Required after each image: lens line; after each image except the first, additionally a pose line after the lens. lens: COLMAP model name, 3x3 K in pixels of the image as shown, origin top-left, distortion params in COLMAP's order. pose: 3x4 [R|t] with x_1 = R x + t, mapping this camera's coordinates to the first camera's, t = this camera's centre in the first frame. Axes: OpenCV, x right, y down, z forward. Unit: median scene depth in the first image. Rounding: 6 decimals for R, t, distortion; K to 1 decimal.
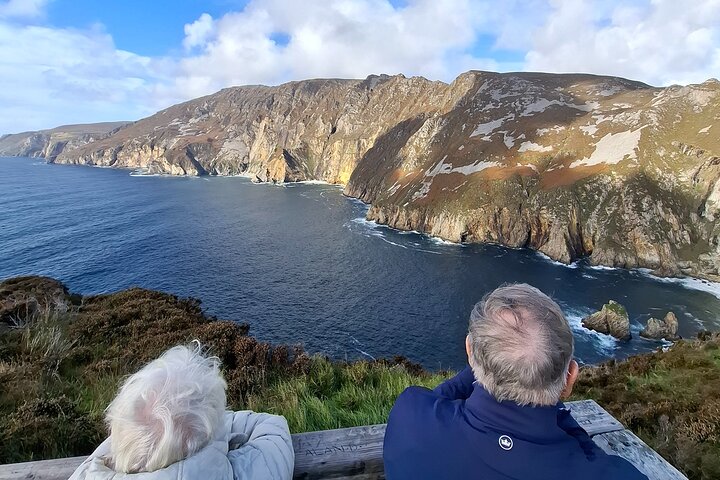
lens RADIAL K [[371.0, 0, 363.6], [0, 371.0, 187.2], [0, 0, 1]] dist [-0.002550, 0.002460]
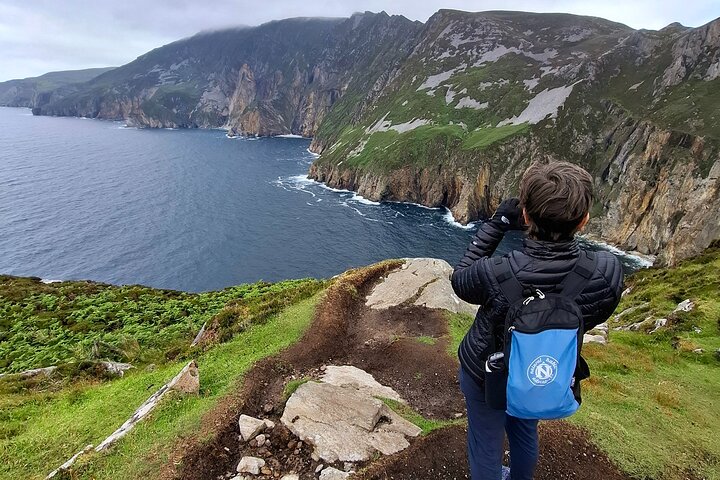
lens RADIAL K [[371.0, 0, 371.0], [0, 371.0, 240.1], [0, 0, 1]] dist [-0.002550, 0.002460]
pose [[0.998932, 0.015828, -0.043411, 0.281694], [-0.003652, 0.963601, 0.267321, -0.026172], [0.046062, -0.266877, 0.962629, -0.030462]]
